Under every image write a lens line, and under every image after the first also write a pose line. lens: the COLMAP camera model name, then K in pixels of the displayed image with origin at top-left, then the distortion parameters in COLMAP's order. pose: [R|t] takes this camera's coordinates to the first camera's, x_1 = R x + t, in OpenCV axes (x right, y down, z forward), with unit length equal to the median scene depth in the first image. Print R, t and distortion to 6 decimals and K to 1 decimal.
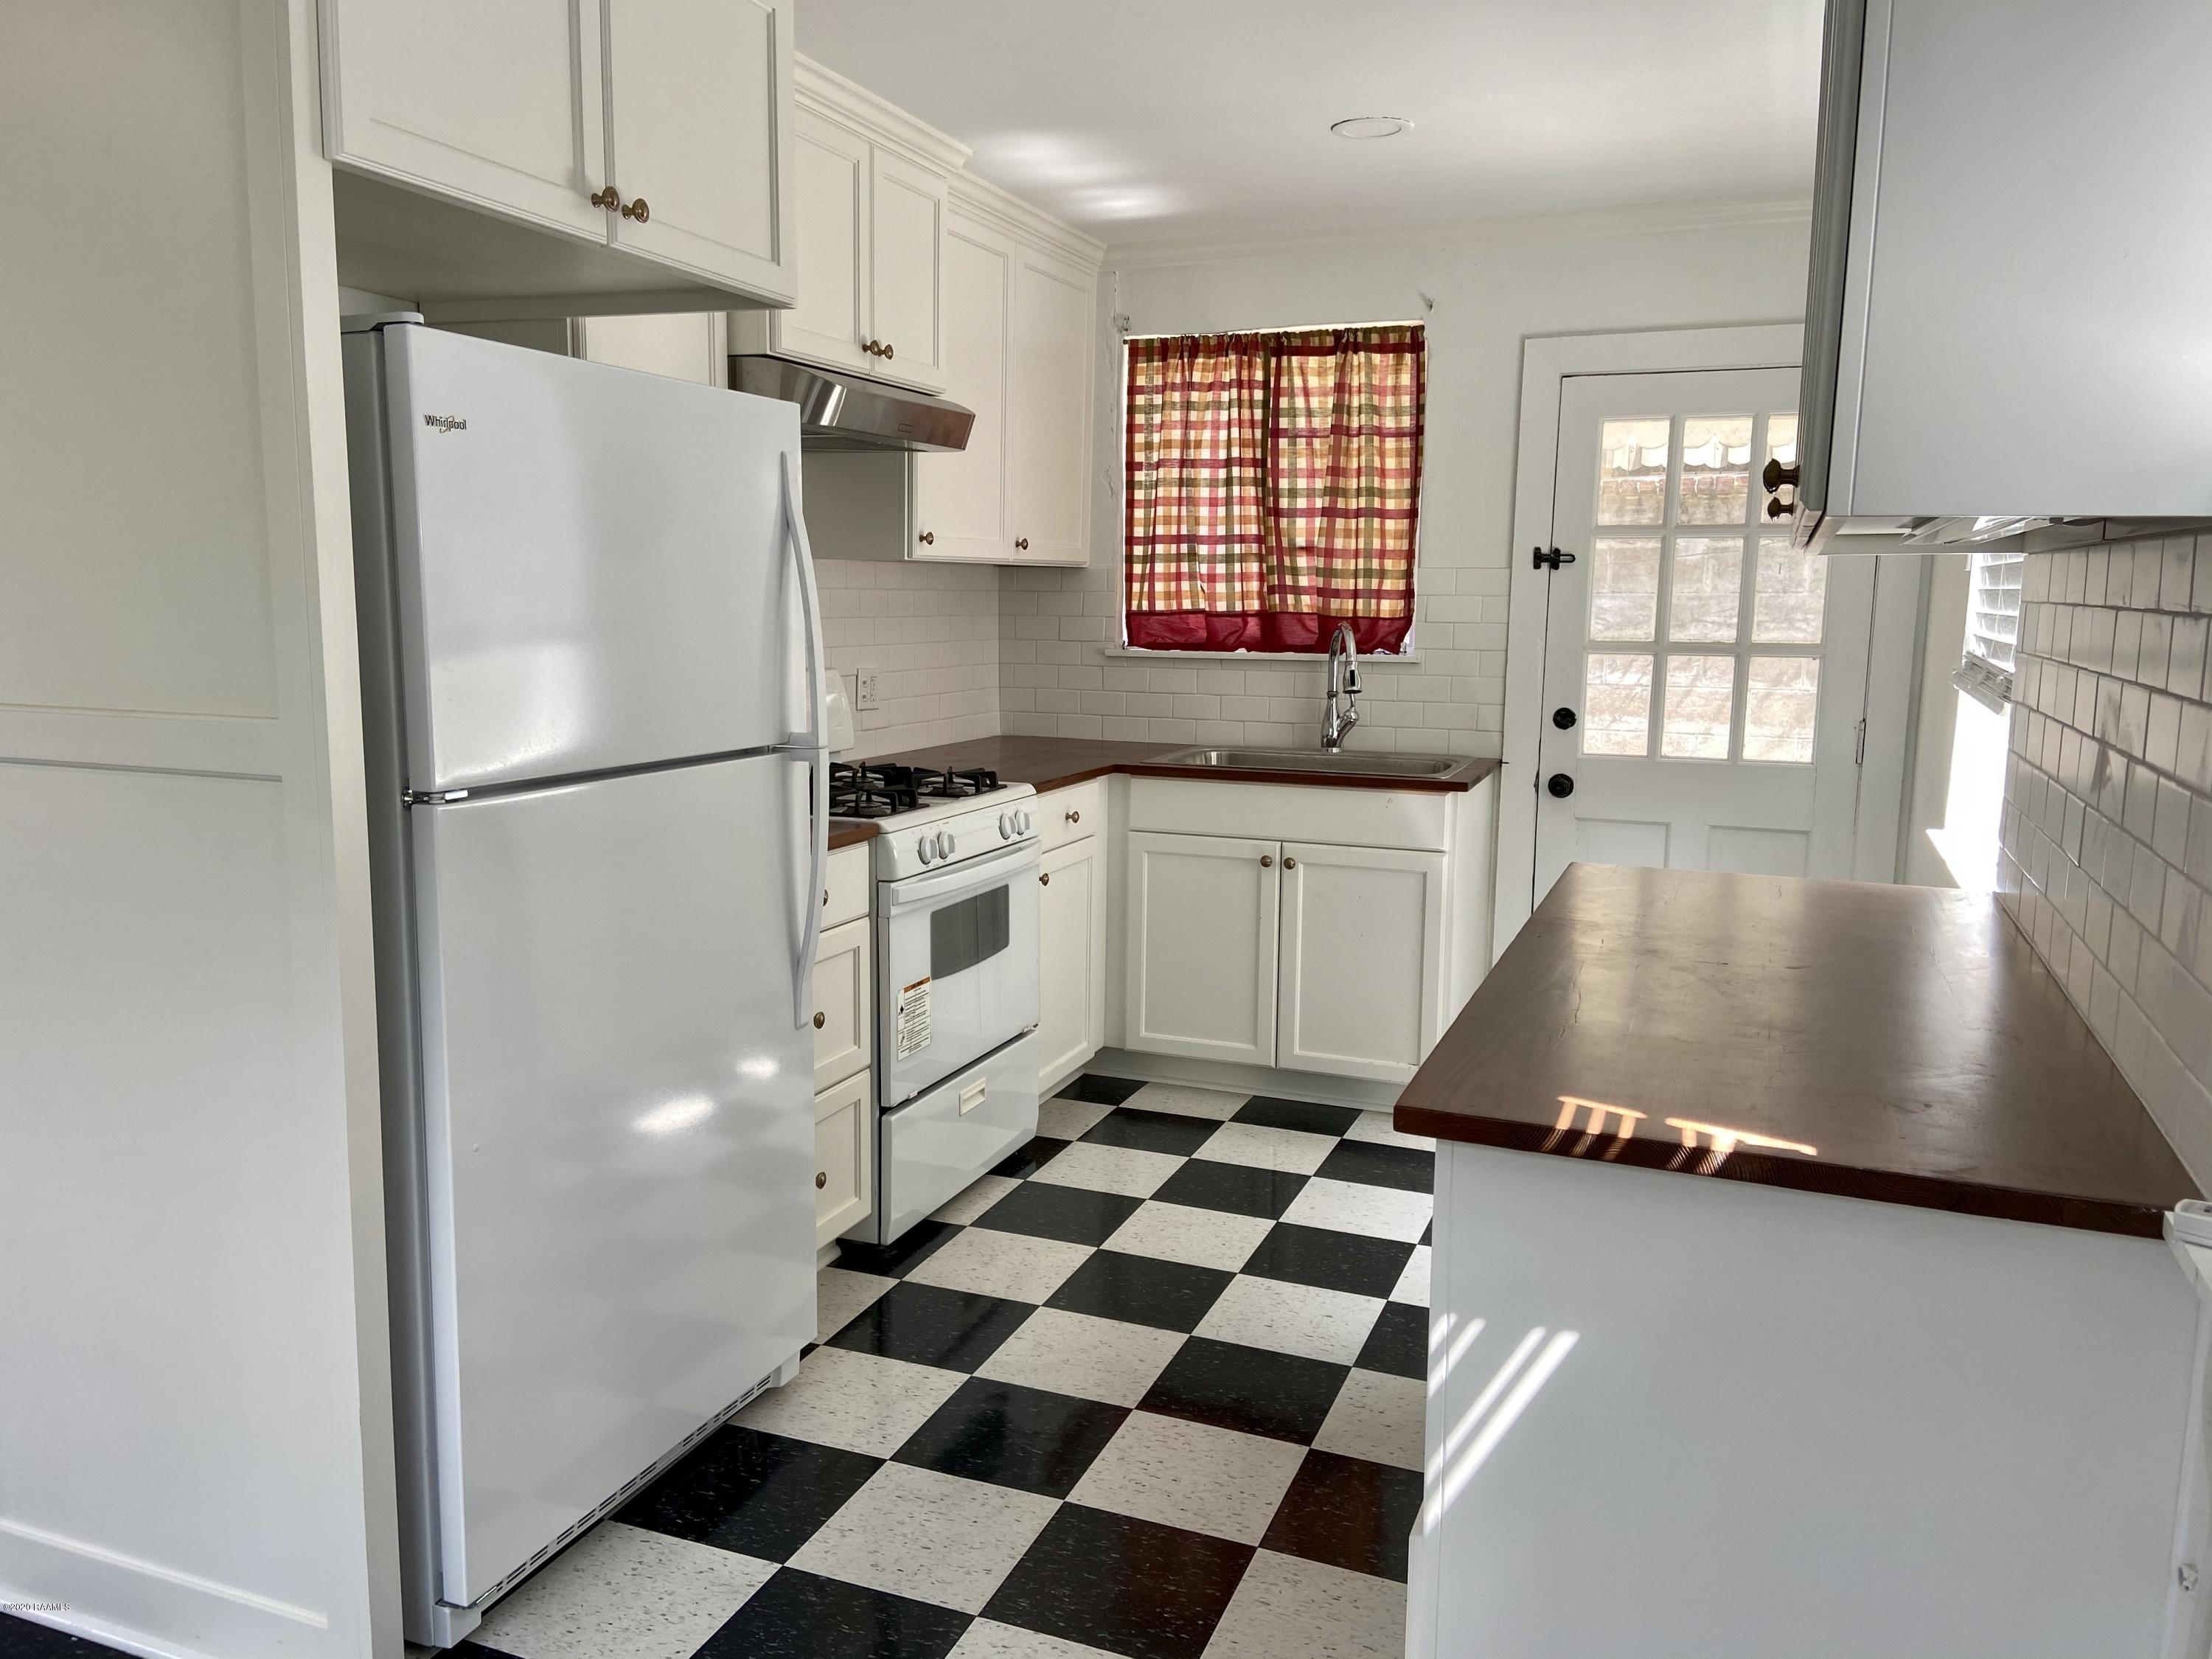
lens RADIAL K [[1661.0, 0, 1106.0], [0, 1661.0, 829.5], [0, 0, 1]] dist [0.052706, -0.000829]
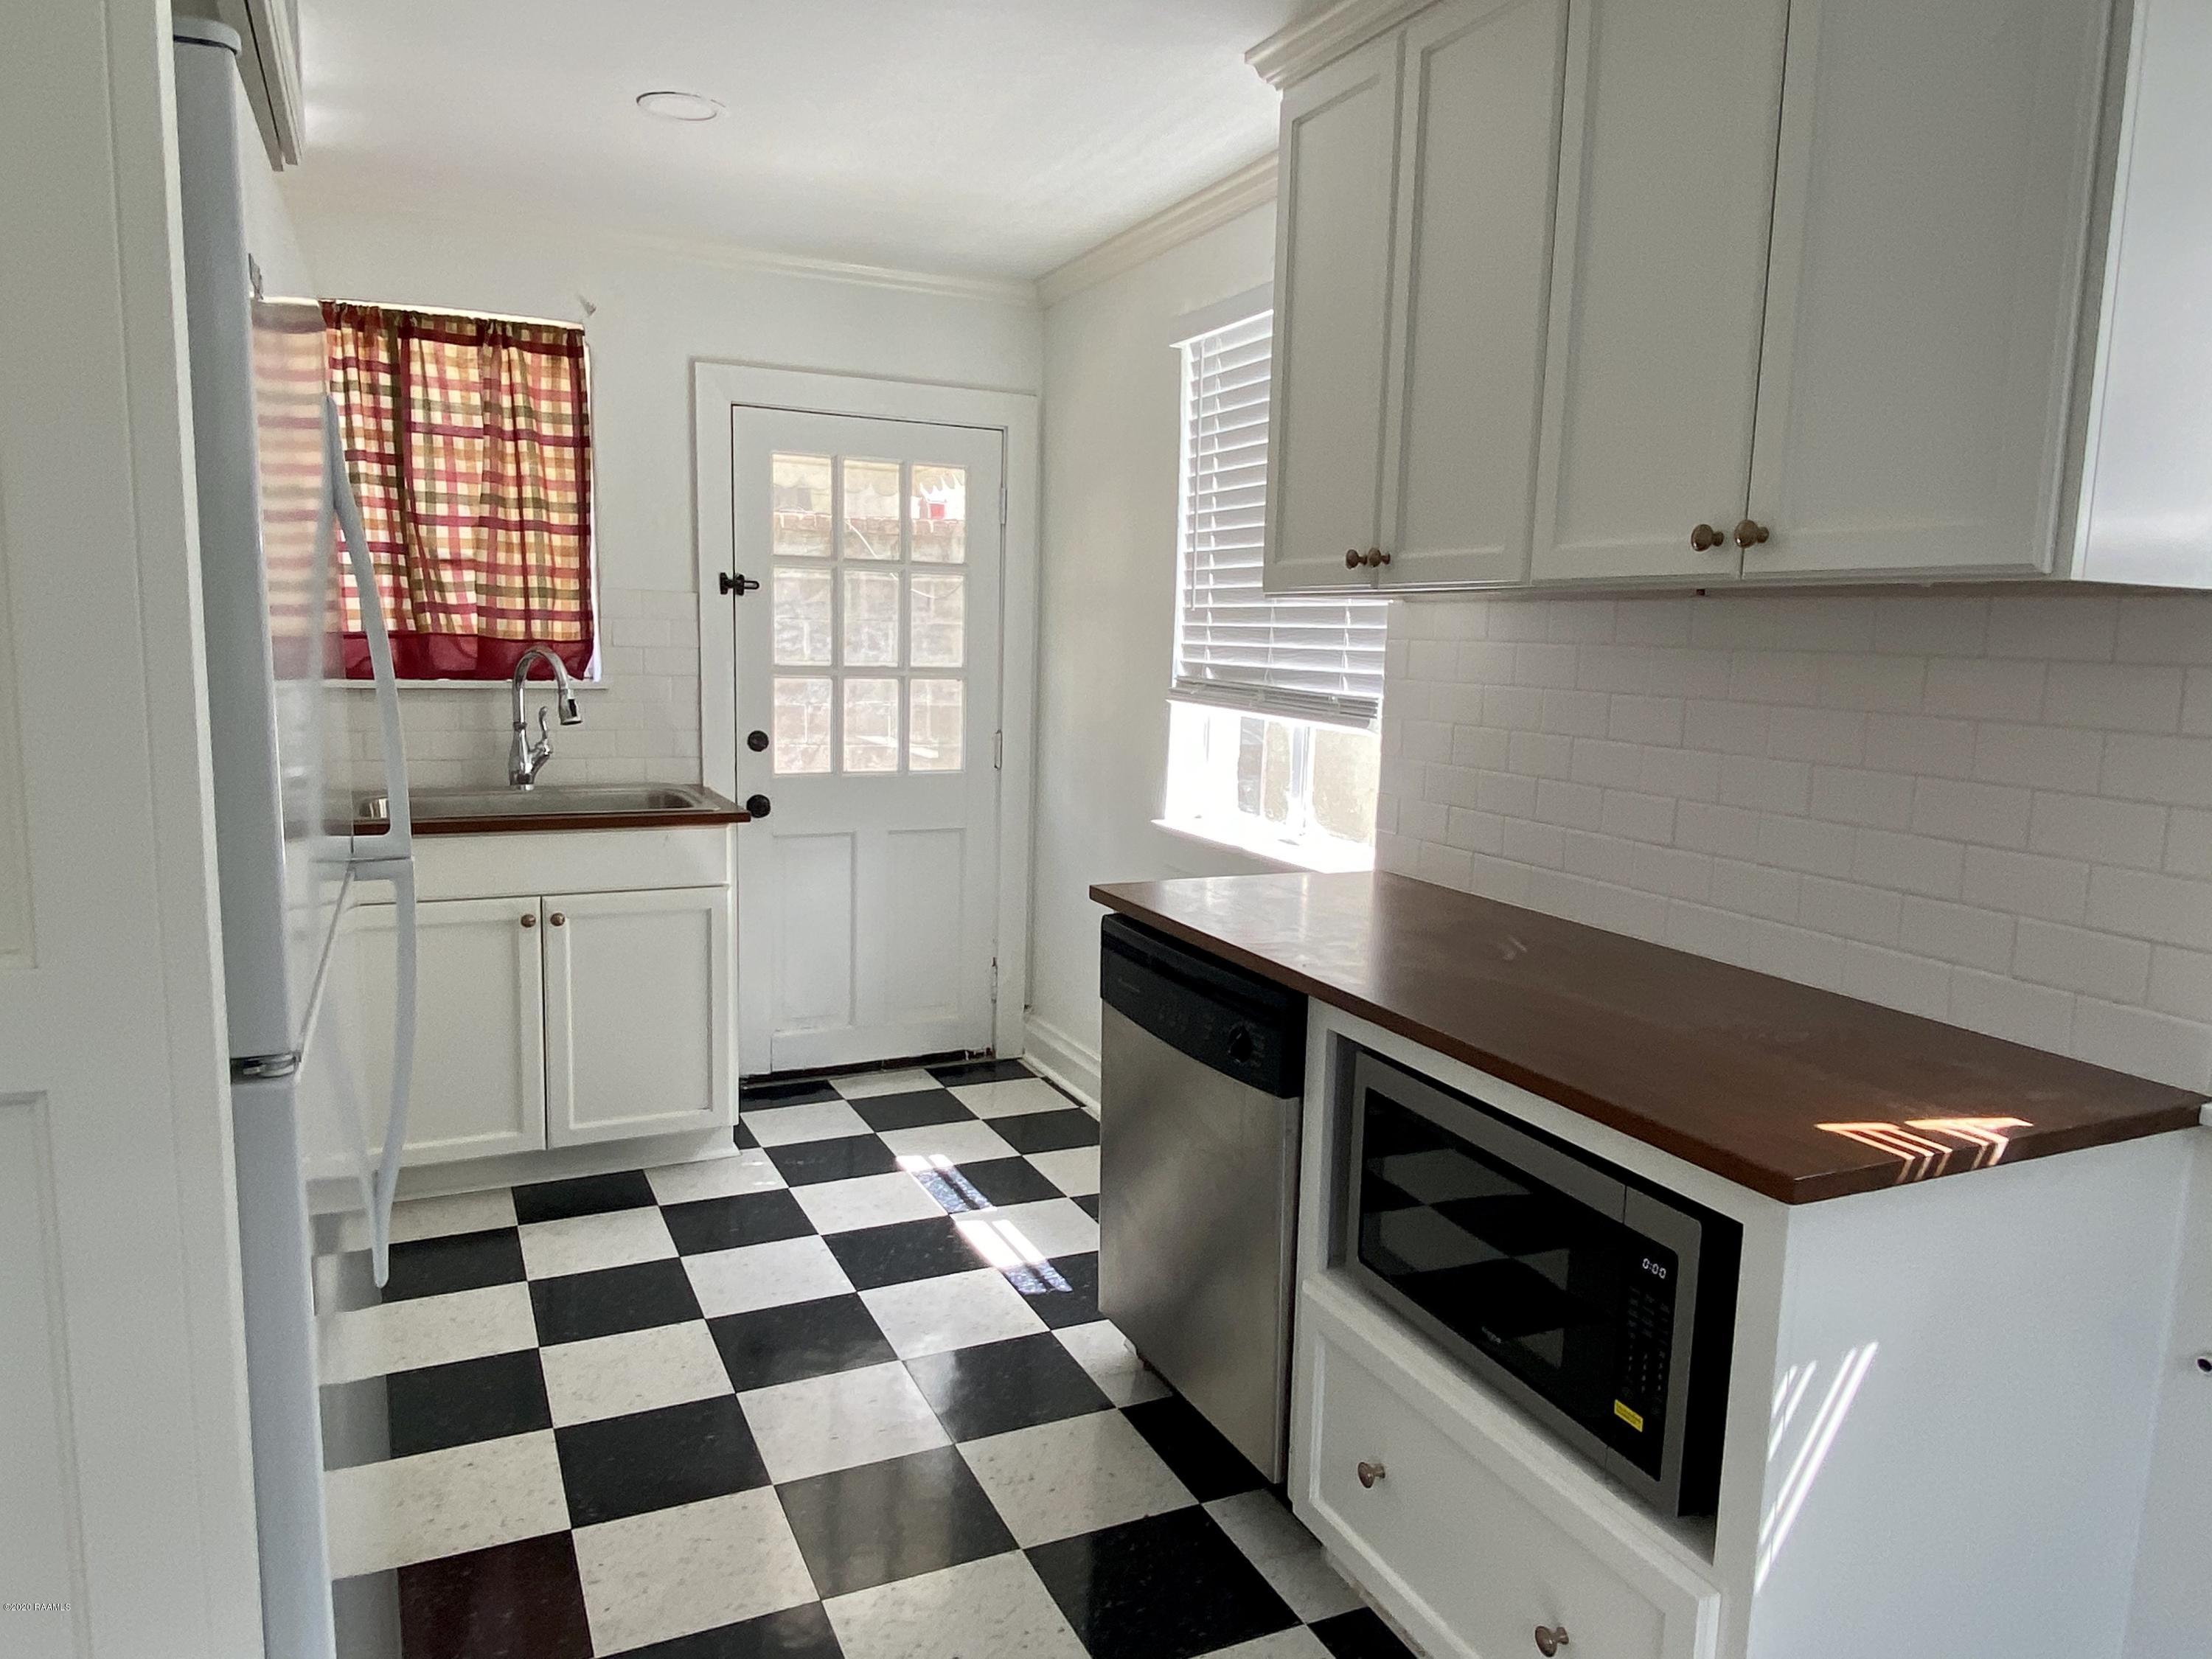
lens RADIAL K [[1447.1, 0, 1106.0], [0, 1447.1, 829.5], [0, 0, 1]] dist [0.068706, -0.108093]
pose [[0.683865, -0.092084, 0.723775, -0.224112], [0.084779, 0.995313, 0.046528, -0.035025], [-0.724667, 0.029542, 0.688466, 0.226050]]
